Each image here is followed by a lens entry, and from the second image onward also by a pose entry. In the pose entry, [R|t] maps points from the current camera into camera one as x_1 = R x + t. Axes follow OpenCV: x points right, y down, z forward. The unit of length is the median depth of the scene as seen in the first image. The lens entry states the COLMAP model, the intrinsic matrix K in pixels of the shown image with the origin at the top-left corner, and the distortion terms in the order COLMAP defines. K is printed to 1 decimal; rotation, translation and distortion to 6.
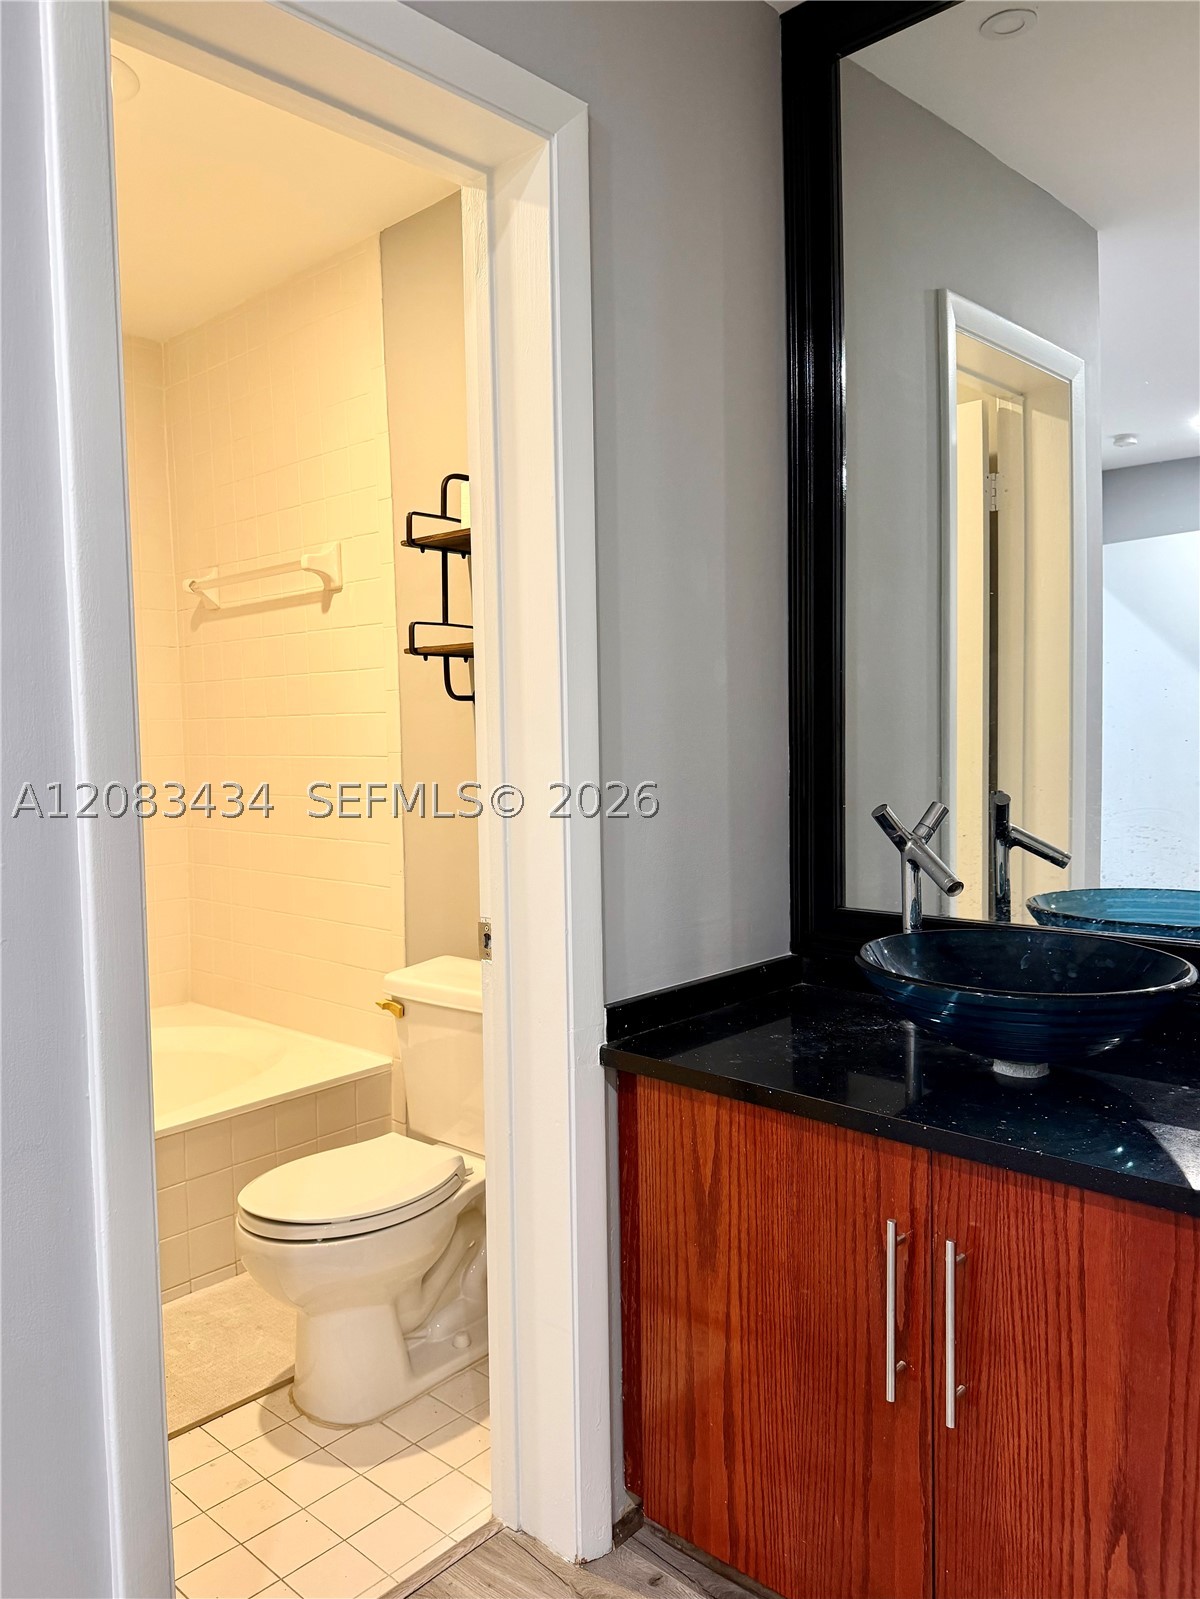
lens RADIAL K [[1140.3, 0, 595.7], [0, 1140.3, 790.6], [0, 0, 1]] dist [0.064259, -0.075277]
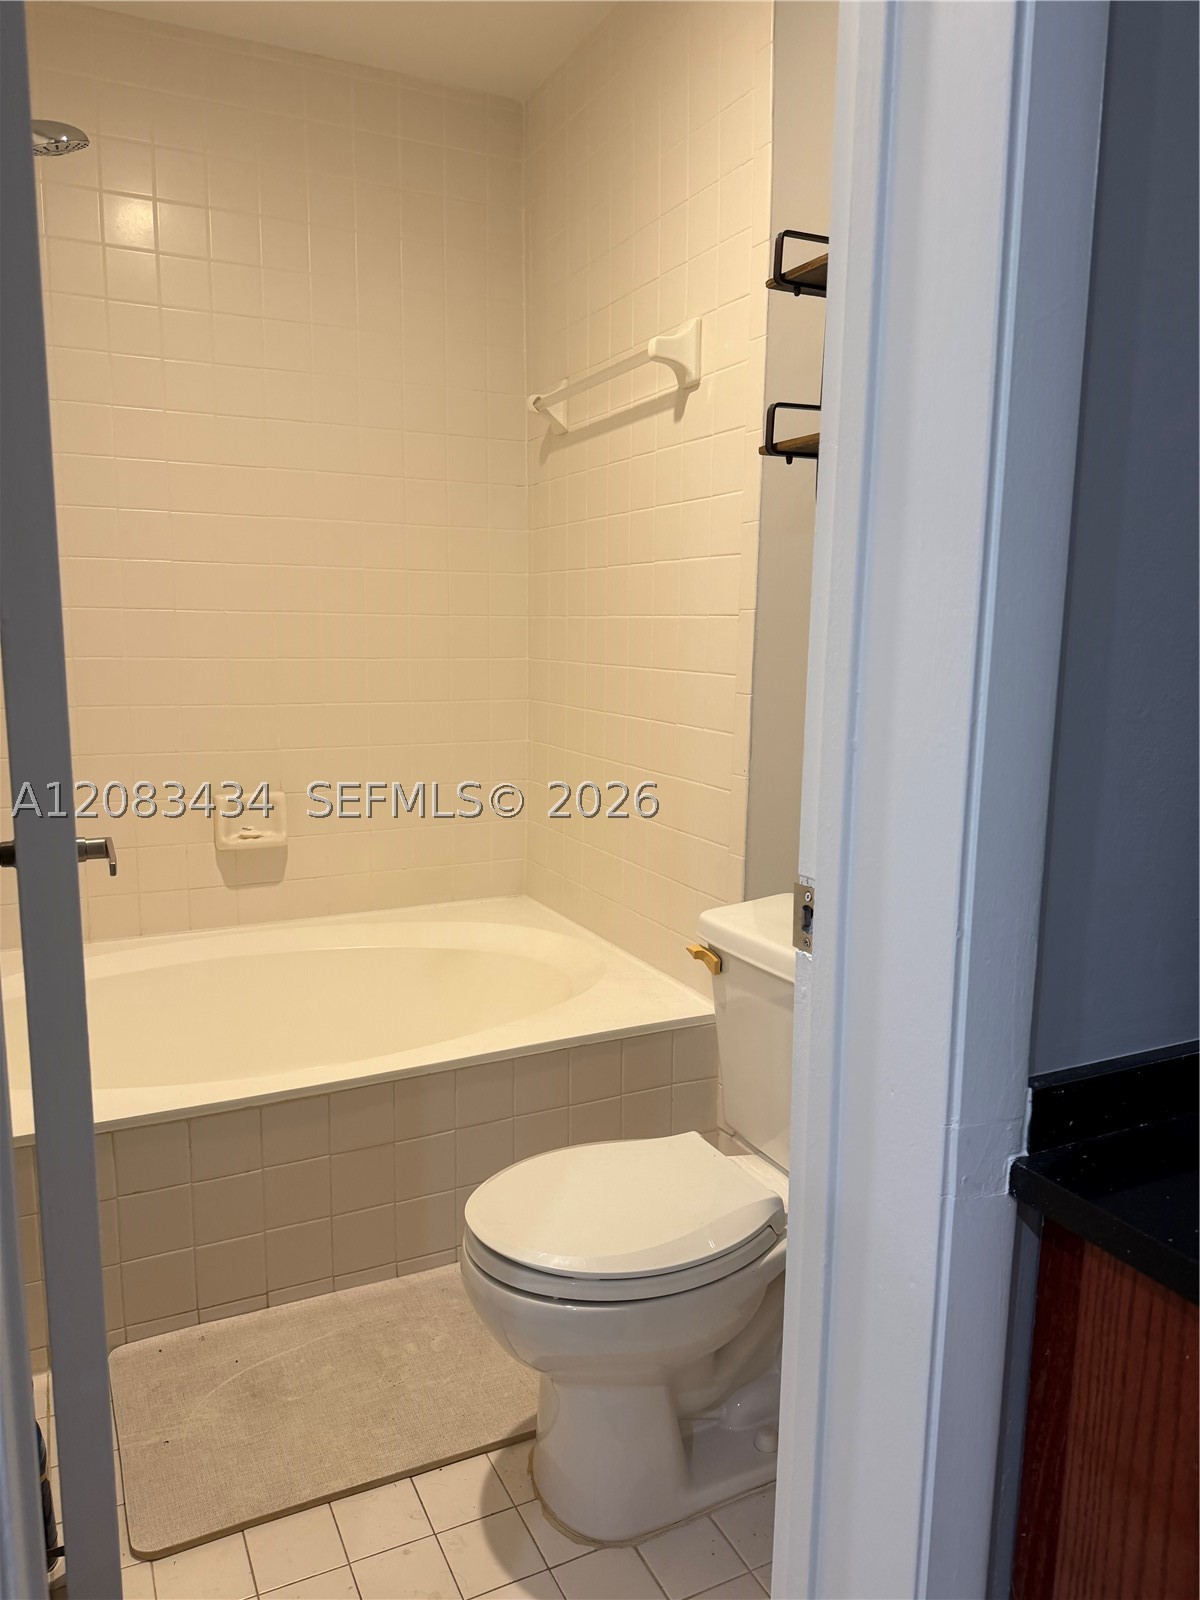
lens RADIAL K [[1123.0, 0, 600.0], [0, 1123.0, 800.0], [0, 0, 1]] dist [0.047687, -0.055803]
pose [[0.933094, 0.087291, -0.348878, -0.003958], [-0.050427, 0.992269, 0.113402, 0.015333], [0.356080, -0.088222, 0.930282, 0.372070]]
